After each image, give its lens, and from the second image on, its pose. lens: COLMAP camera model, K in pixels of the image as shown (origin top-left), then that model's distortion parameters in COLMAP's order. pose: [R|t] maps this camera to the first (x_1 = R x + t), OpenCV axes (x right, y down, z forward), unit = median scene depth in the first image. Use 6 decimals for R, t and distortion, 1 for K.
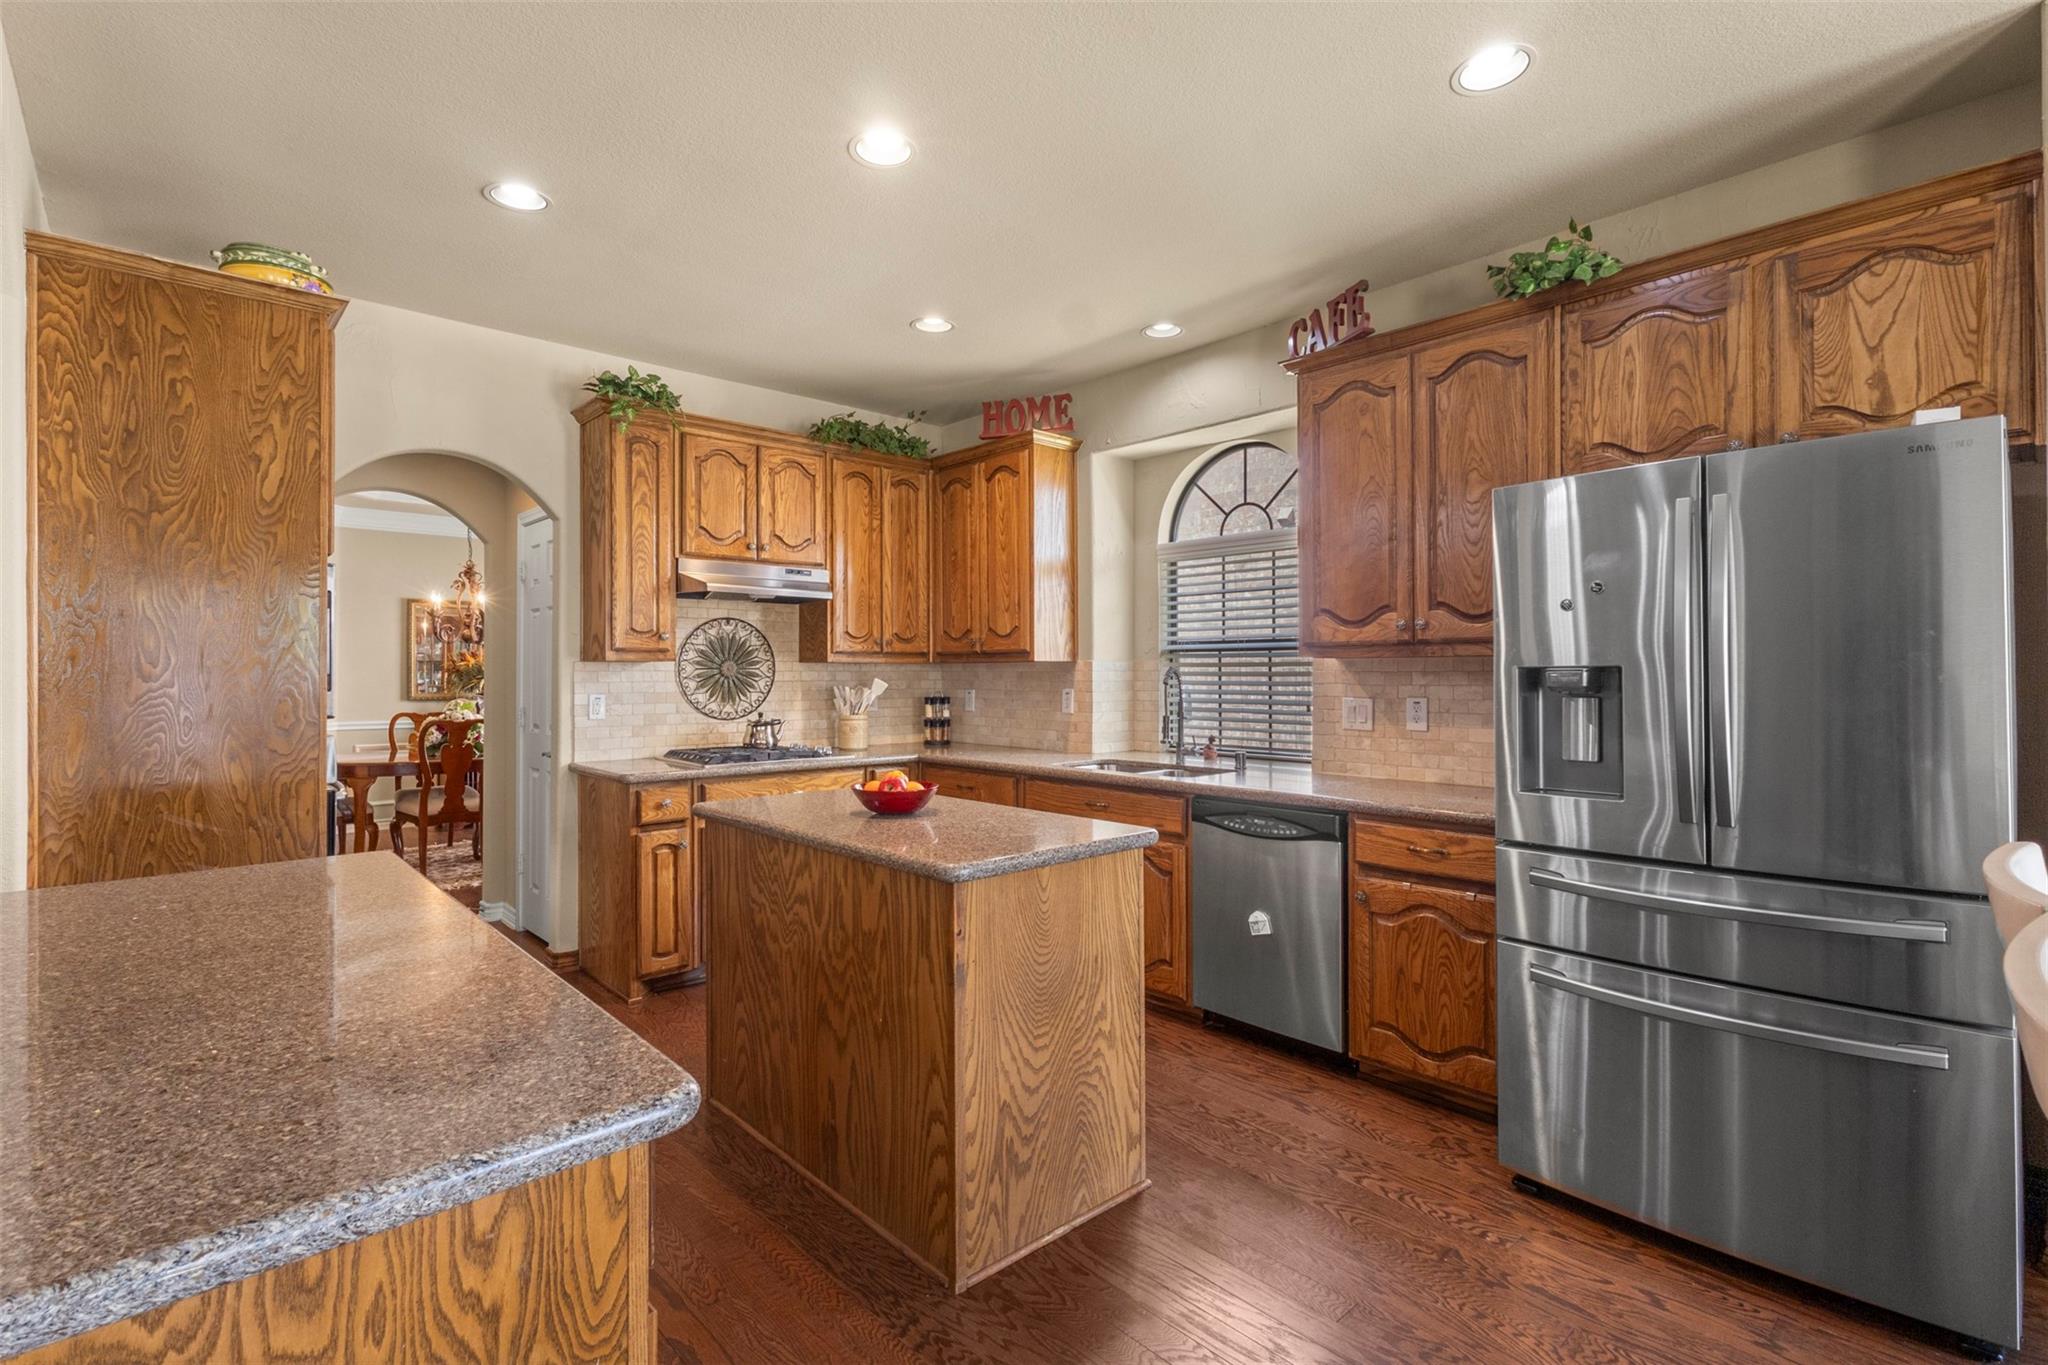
lens RADIAL K [[941.1, 0, 1014.3], [0, 941.1, 670.8], [0, 0, 1]] dist [-0.001312, 0.000870]
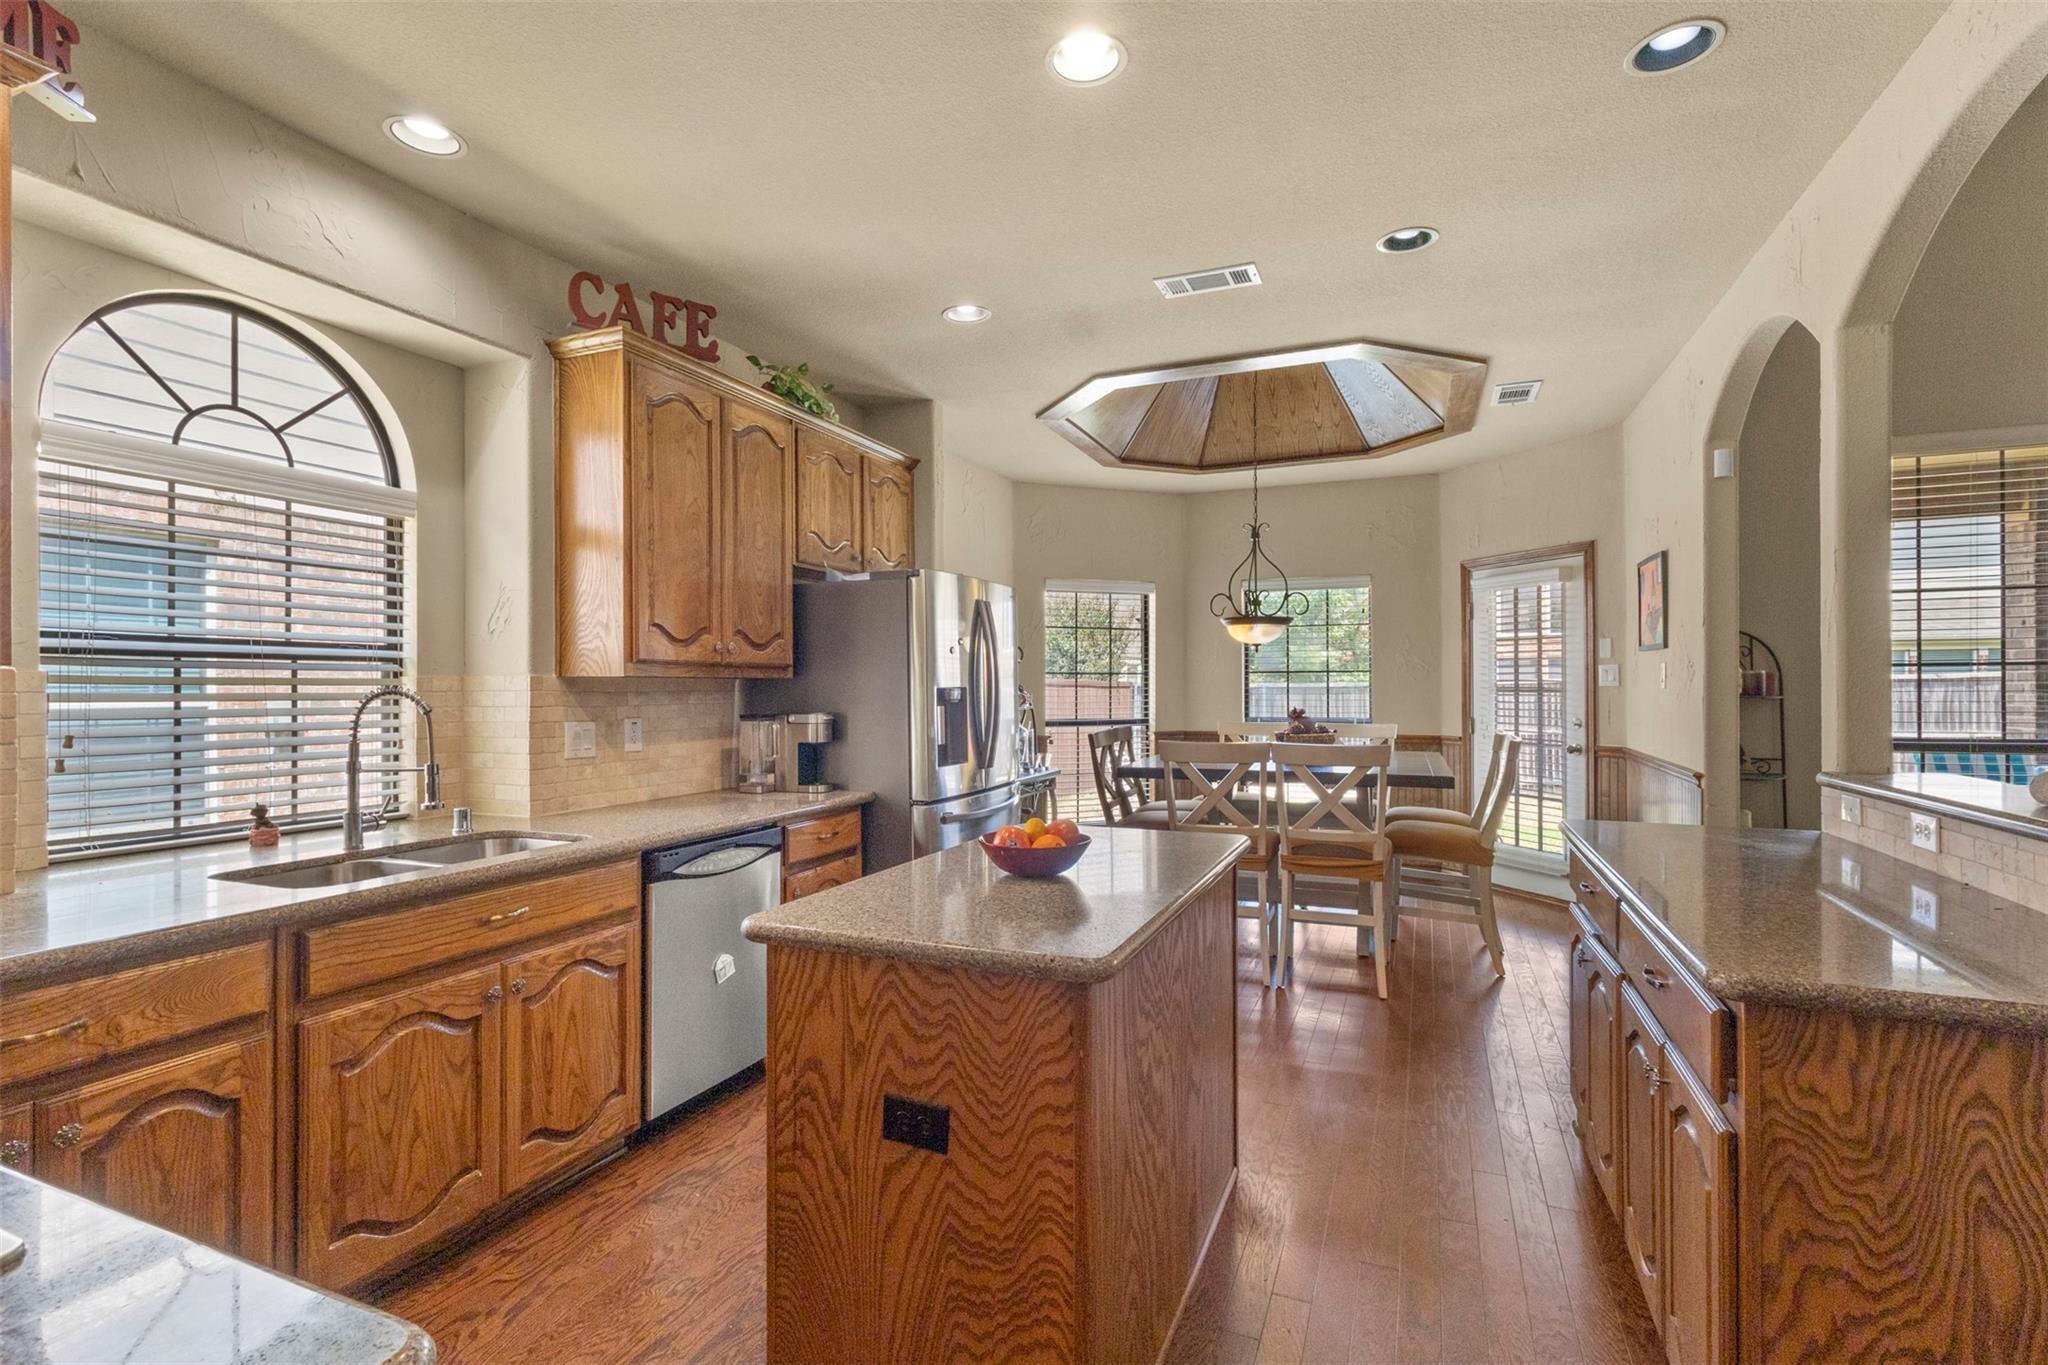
lens RADIAL K [[941.1, 0, 1015.9], [0, 941.1, 687.3], [0, 0, 1]] dist [-0.001312, 0.000870]
pose [[-0.415773, 0.001106, 0.909468, -0.638802], [0.000623, 0.999999, -0.000931, -0.002613], [-0.909468, 0.000179, -0.415774, 1.039361]]
